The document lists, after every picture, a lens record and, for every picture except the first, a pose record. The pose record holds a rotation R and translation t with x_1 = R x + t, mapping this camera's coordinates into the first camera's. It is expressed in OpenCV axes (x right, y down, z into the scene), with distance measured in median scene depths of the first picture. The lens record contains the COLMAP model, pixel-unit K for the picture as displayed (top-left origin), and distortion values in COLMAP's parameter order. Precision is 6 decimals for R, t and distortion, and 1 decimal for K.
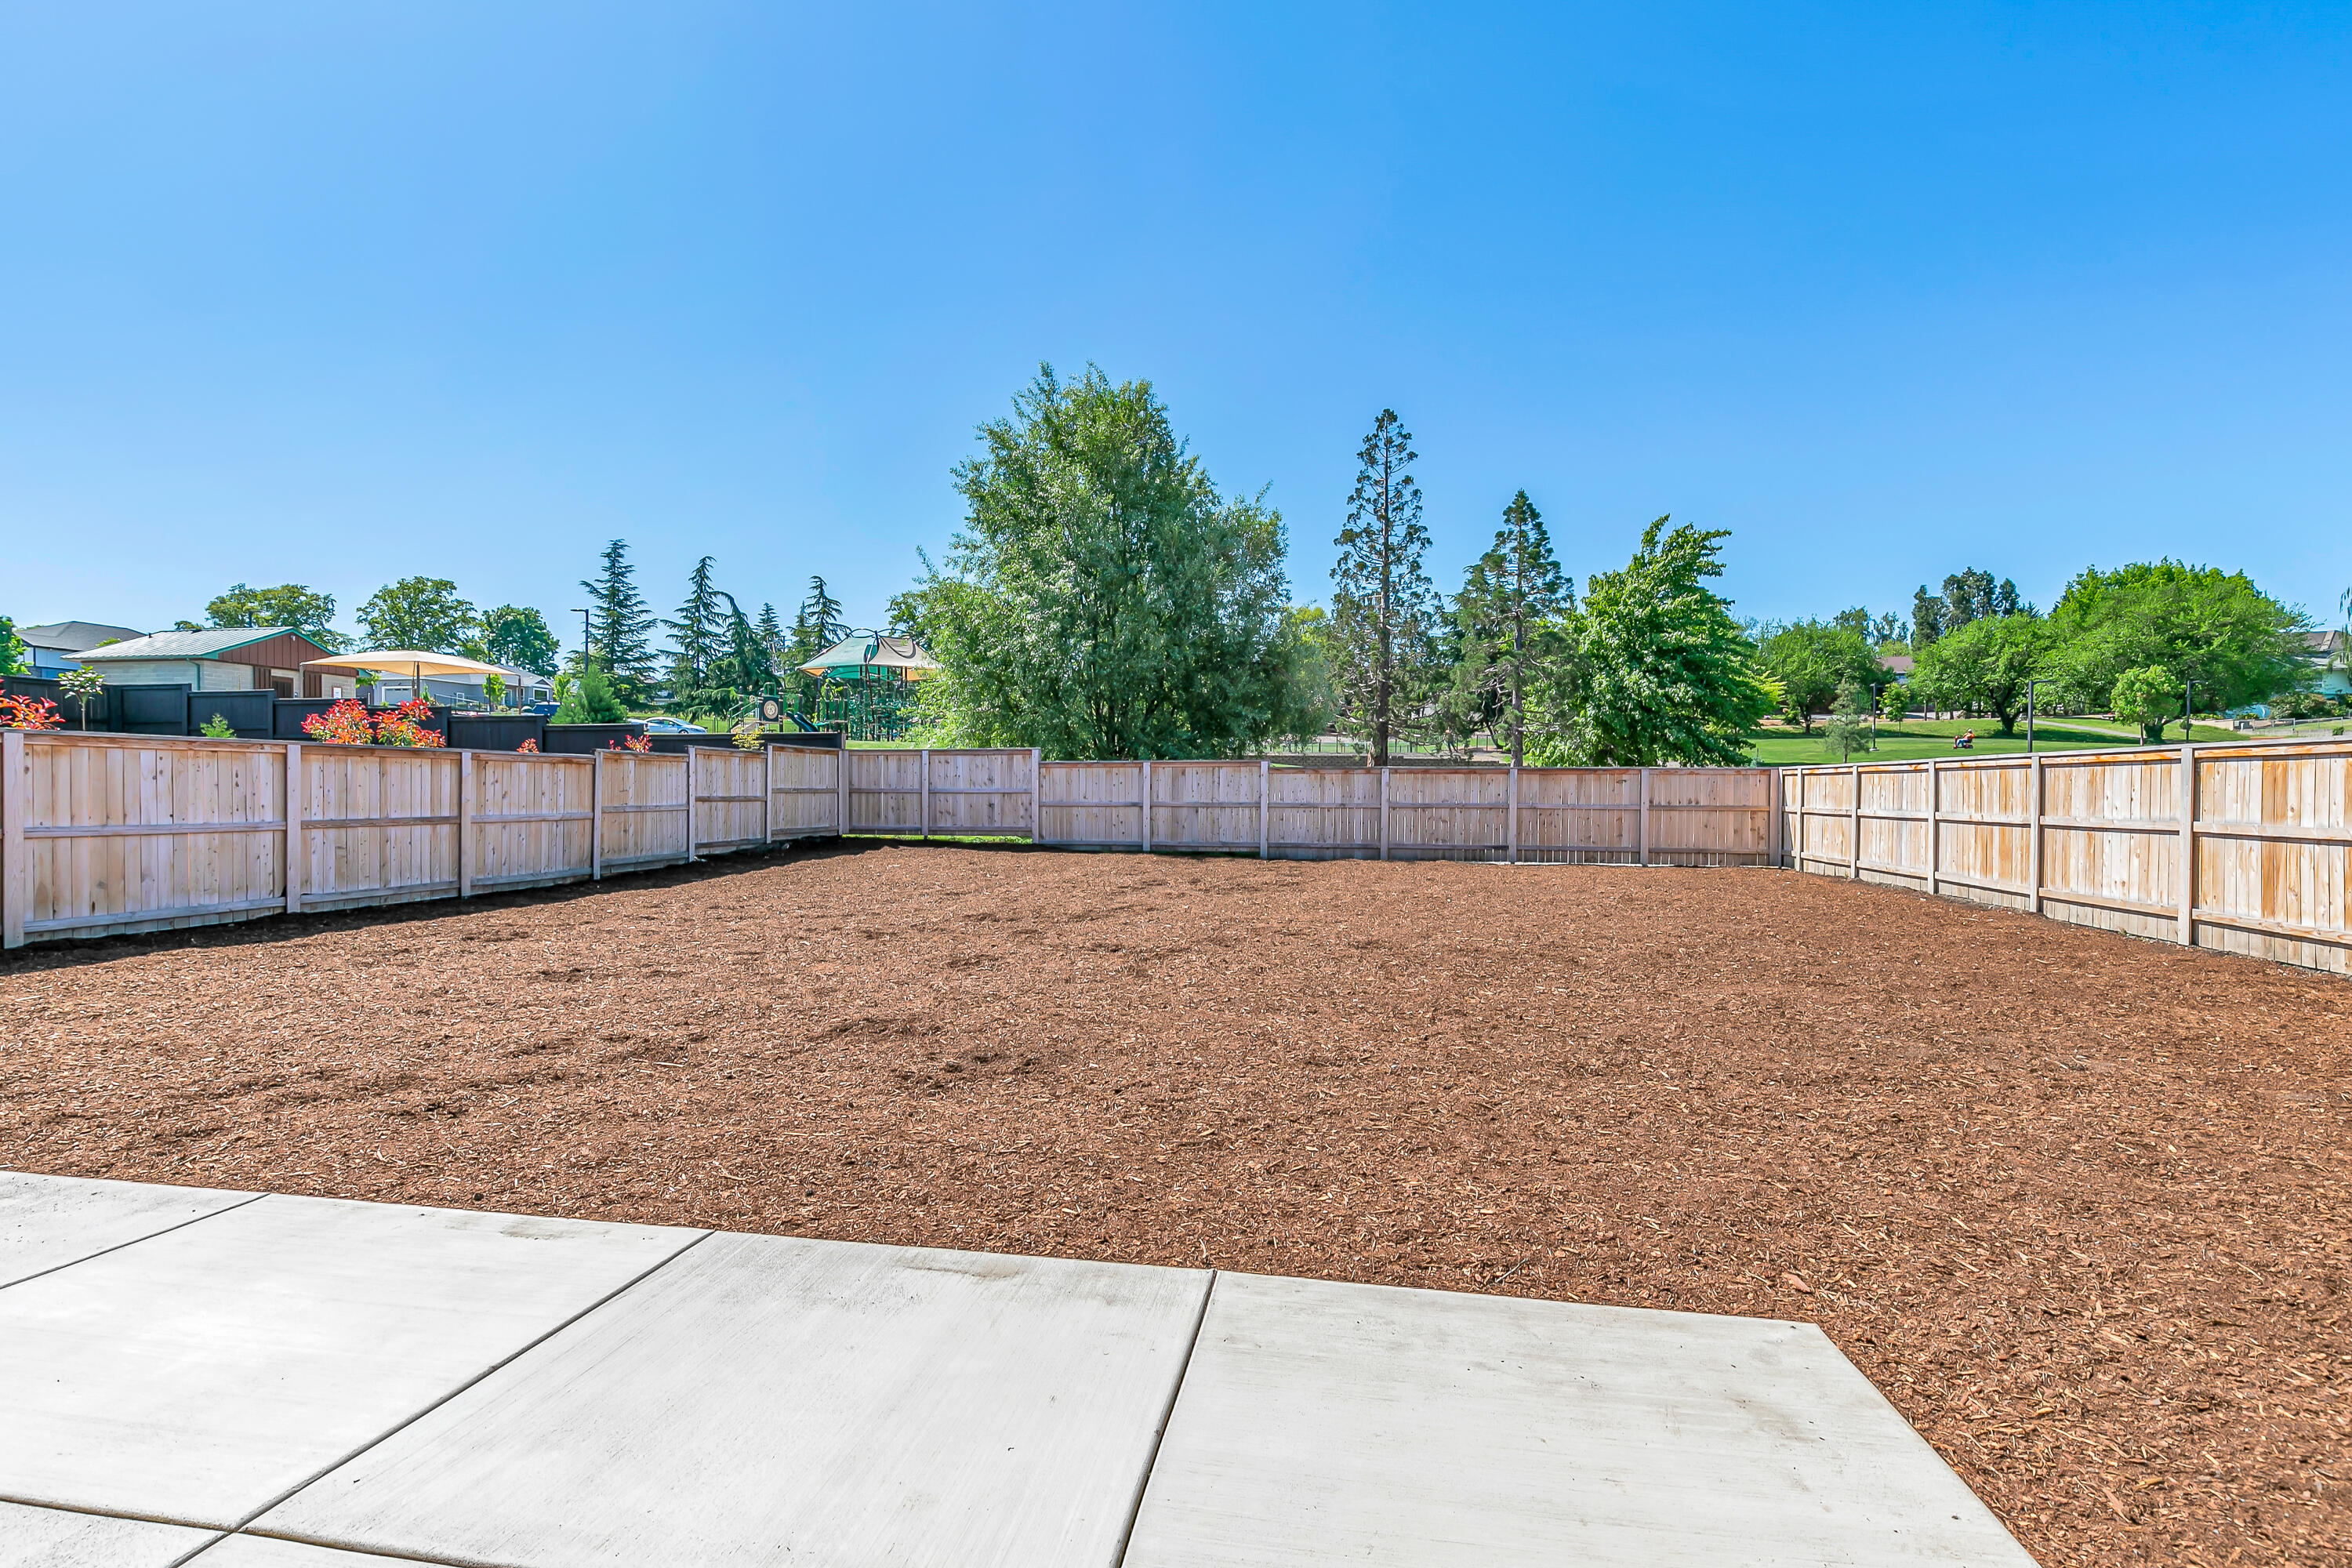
lens RADIAL K [[1104.9, 0, 1169.8], [0, 1104.9, 799.3], [0, 0, 1]] dist [0.001842, 0.000145]
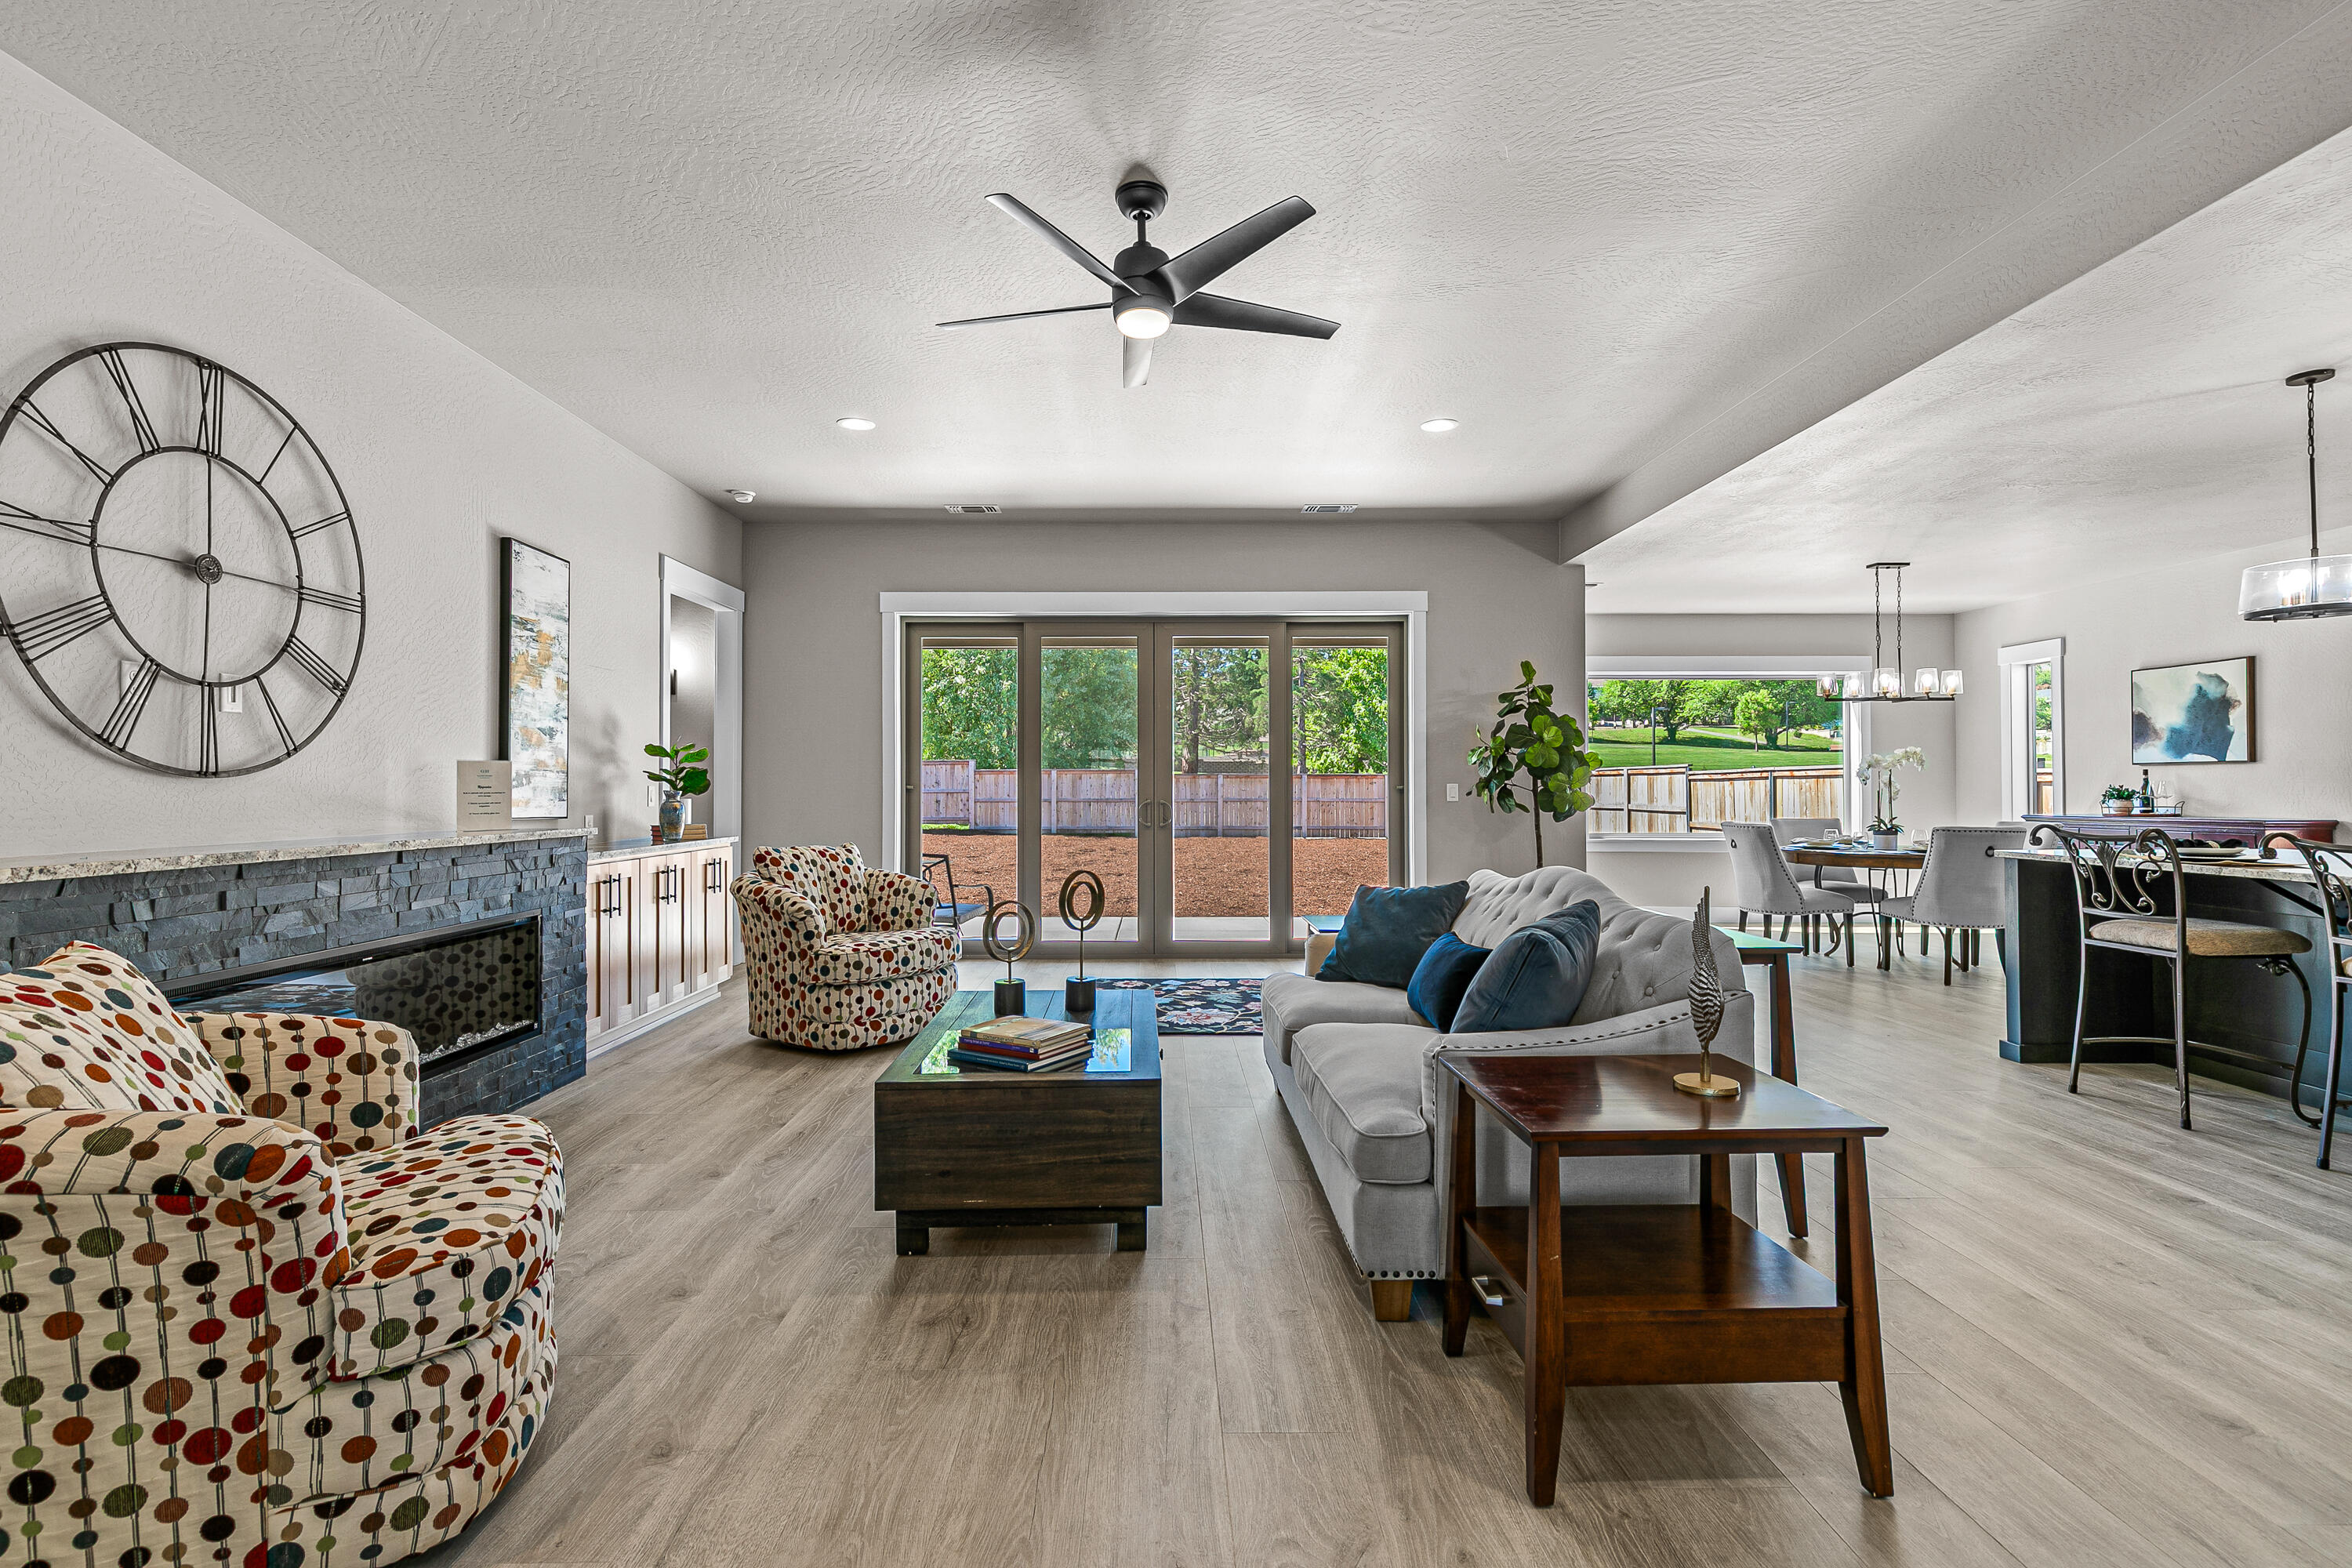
lens RADIAL K [[1091.6, 0, 1168.6], [0, 1091.6, 780.8], [0, 0, 1]] dist [0.004311, 0.000935]
pose [[0.979998, -0.001688, 0.199002, -0.154788], [0.004514, 0.999895, -0.013749, -0.000681], [-0.198958, 0.014372, 0.979903, -0.386386]]
